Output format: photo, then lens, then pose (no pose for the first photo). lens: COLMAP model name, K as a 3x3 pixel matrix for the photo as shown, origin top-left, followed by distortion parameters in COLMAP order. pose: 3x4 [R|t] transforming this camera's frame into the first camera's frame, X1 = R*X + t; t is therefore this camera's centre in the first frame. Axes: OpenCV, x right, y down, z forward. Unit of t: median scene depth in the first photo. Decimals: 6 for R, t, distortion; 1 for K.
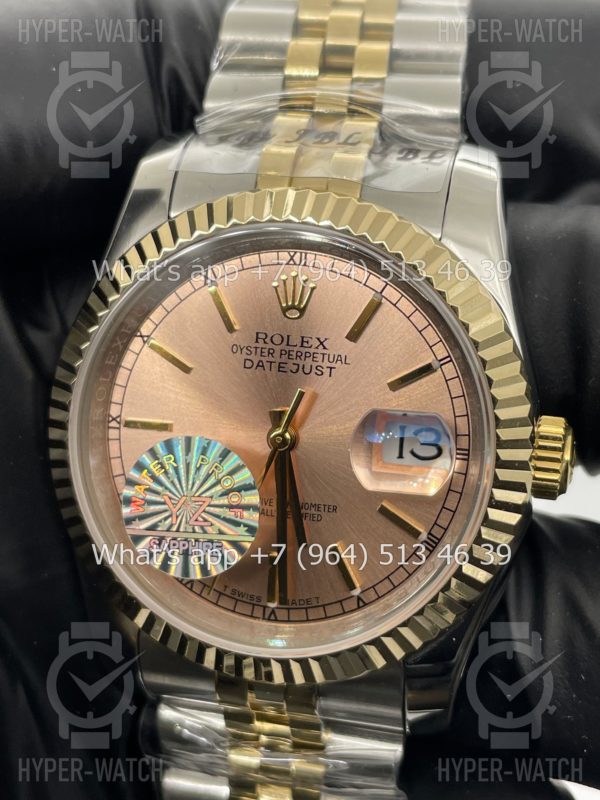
lens RADIAL K [[1258.4, 0, 303.0], [0, 1258.4, 398.6], [0, 0, 1]] dist [0.091820, 0.000000]
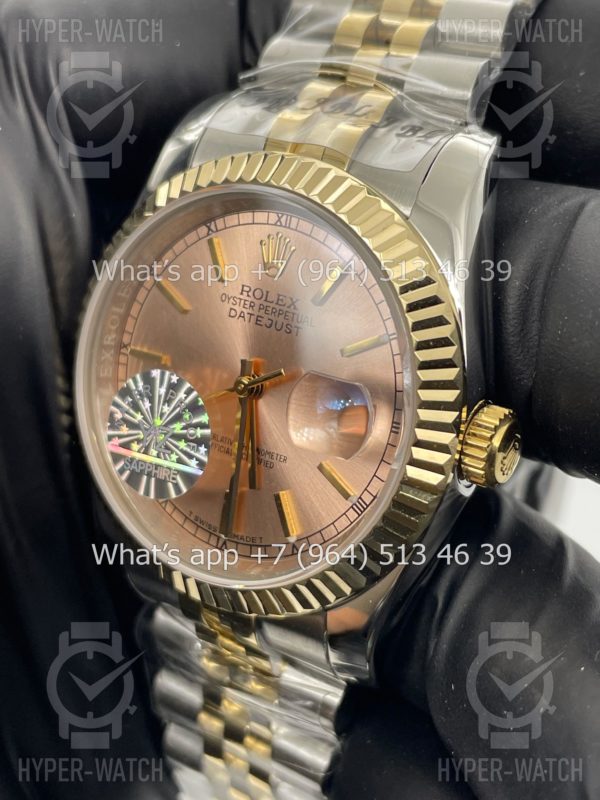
lens RADIAL K [[1258.4, 0, 295.6], [0, 1258.4, 387.3], [0, 0, 1]] dist [0.091820, 0.000000]
pose [[0.933147, 0.155197, -0.324270, 0.368031], [-0.140860, 0.987734, 0.067384, -0.045289], [0.330751, -0.017202, 0.943561, 0.000182]]
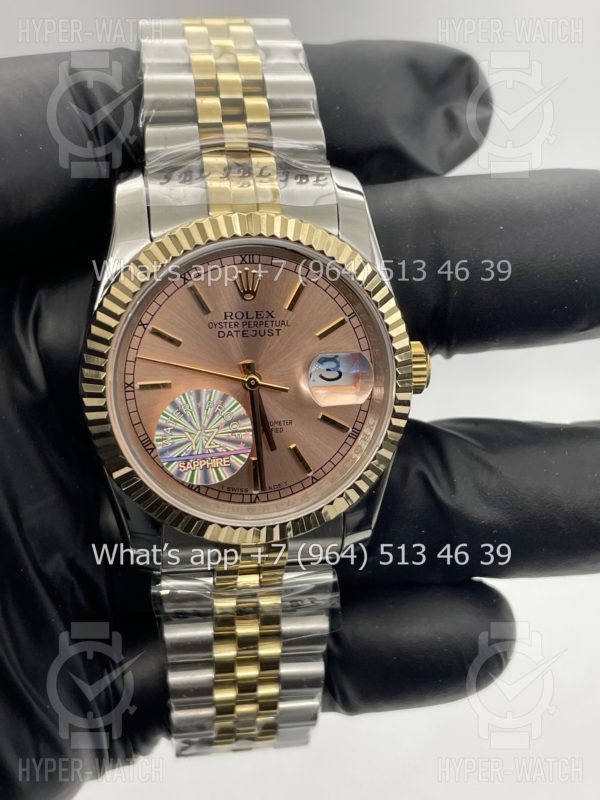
lens RADIAL K [[1258.4, 0, 298.9], [0, 1258.4, 402.2], [0, 0, 1]] dist [0.091820, 0.000000]
pose [[0.923461, -0.155584, 0.350733, -0.488504], [0.122585, 0.985825, 0.114550, -0.106942], [-0.363584, -0.062788, 0.929443, -0.399871]]
